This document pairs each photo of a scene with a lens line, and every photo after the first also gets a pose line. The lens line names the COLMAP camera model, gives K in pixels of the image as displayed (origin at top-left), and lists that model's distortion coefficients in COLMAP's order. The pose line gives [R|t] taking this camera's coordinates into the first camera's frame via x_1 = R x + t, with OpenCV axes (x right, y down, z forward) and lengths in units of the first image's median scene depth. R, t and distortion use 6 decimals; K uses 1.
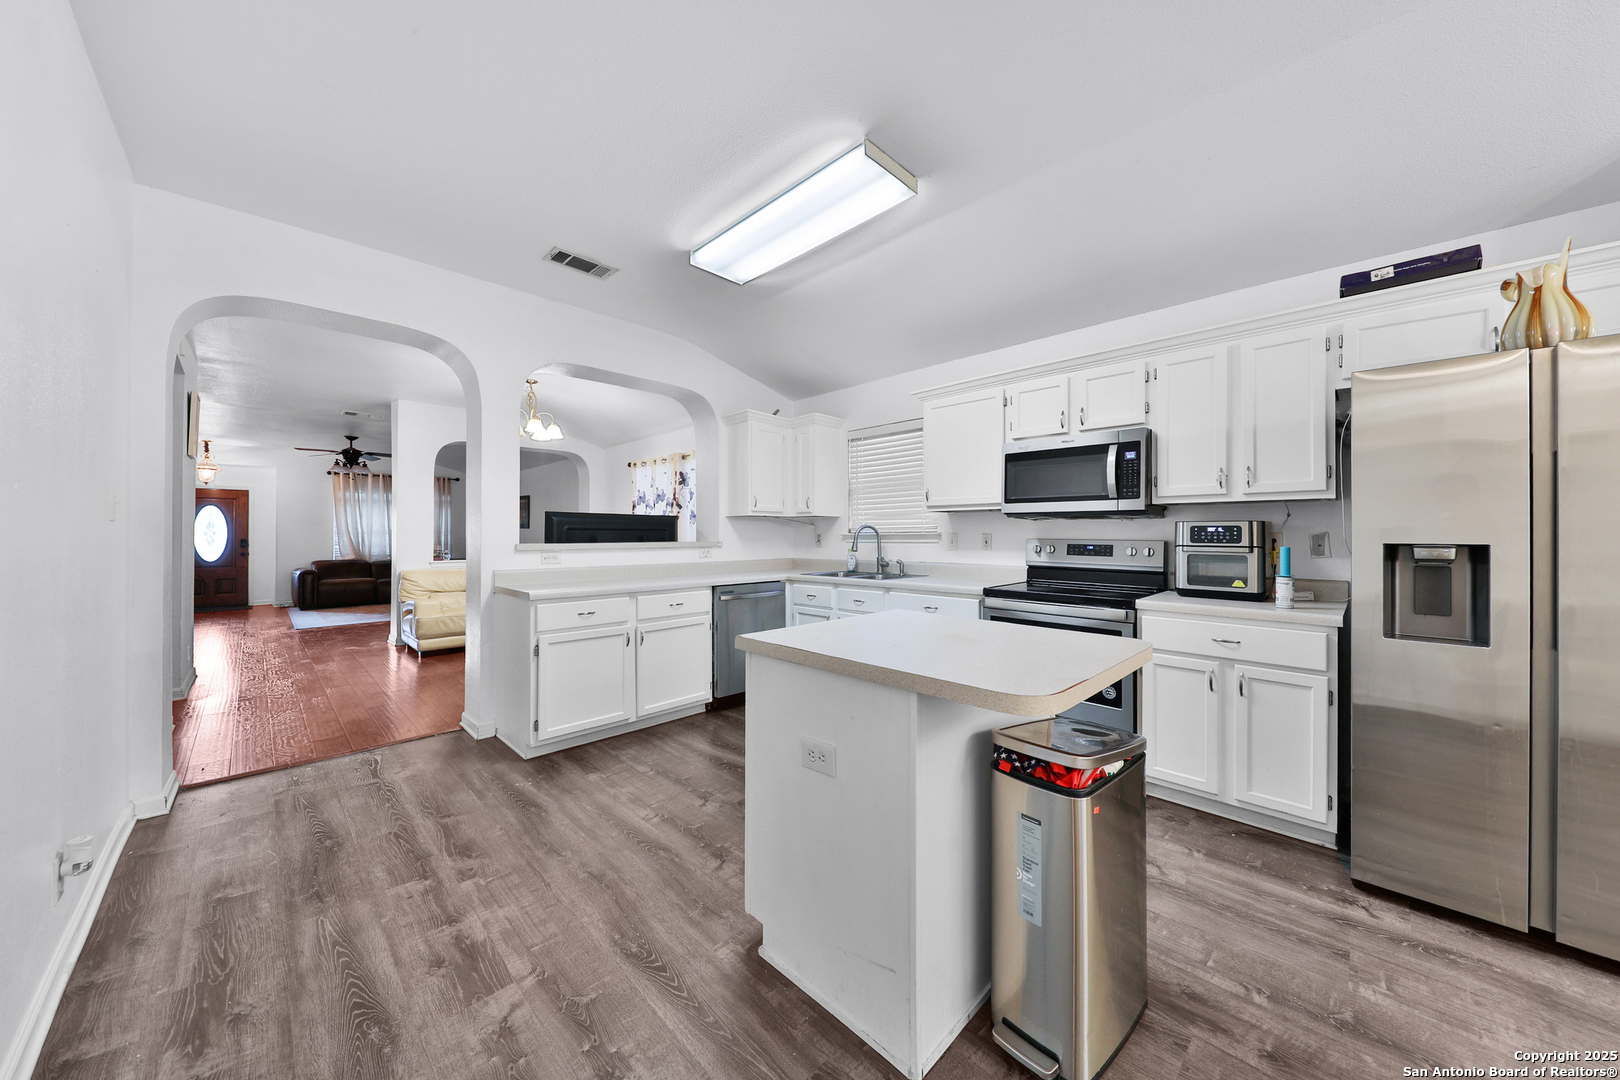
lens RADIAL K [[555.8, 0, 826.7], [0, 555.8, 532.4], [0, 0, 1]] dist [0.007507, -0.004873]
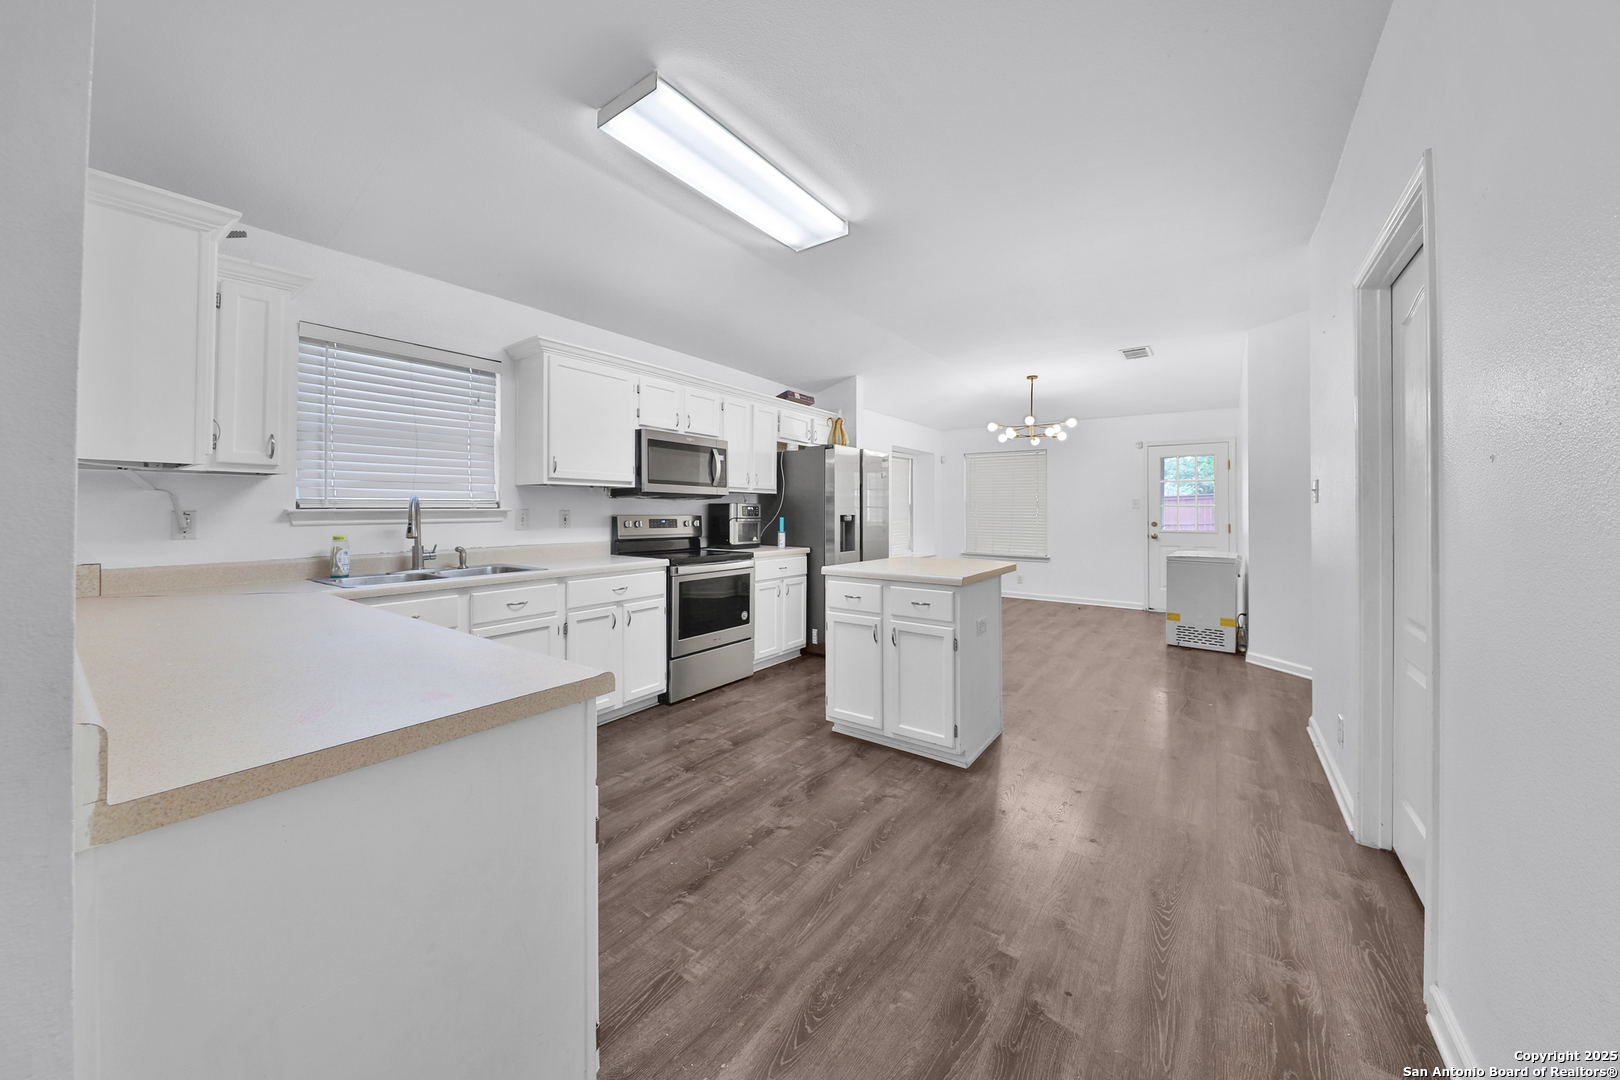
lens RADIAL K [[561.9, 0, 824.4], [0, 561.9, 504.3], [0, 0, 1]] dist [0.011235, -0.000090]
pose [[-0.162533, 0.011030, 0.986642, -0.997040], [-0.004164, 0.999921, -0.011864, 0.002031], [-0.986694, -0.006037, -0.162474, 0.993612]]
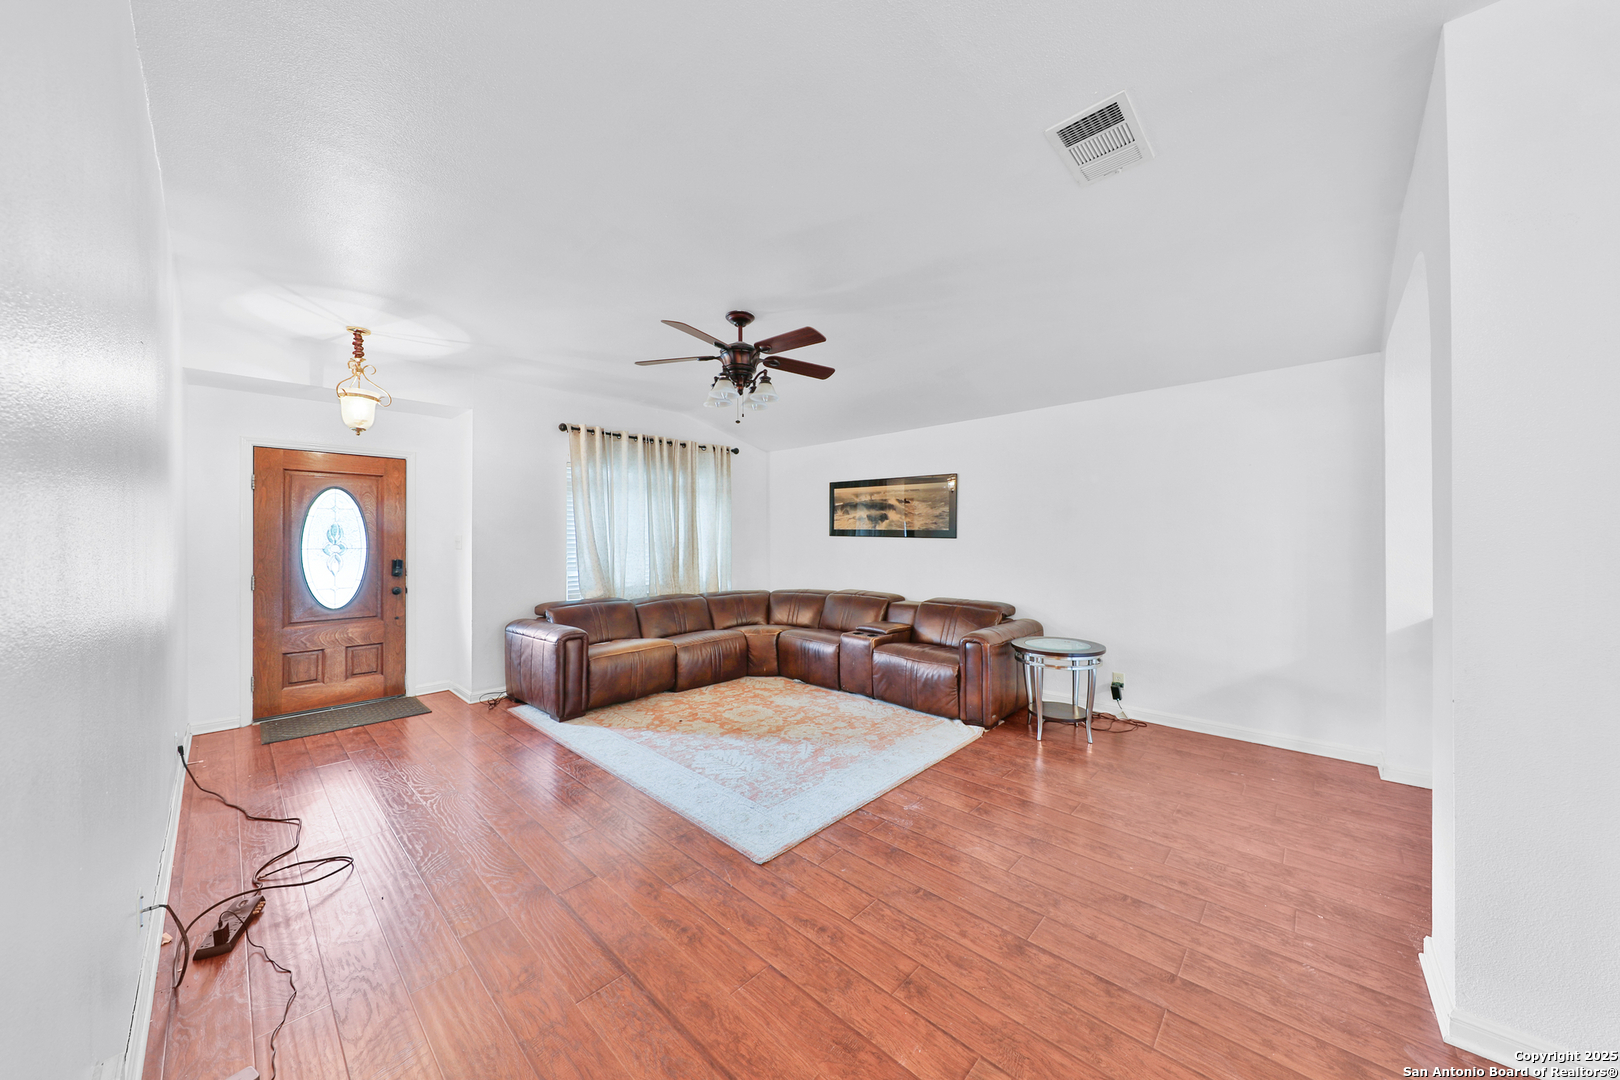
lens RADIAL K [[547.8, 0, 821.5], [0, 547.8, 539.4], [0, 0, 1]] dist [0.007114, -0.005957]
pose [[0.999626, 0.000353, 0.027344, -2.425040], [-0.000416, 0.999997, 0.002266, -0.023390], [-0.027343, -0.002276, 0.999624, 1.799631]]
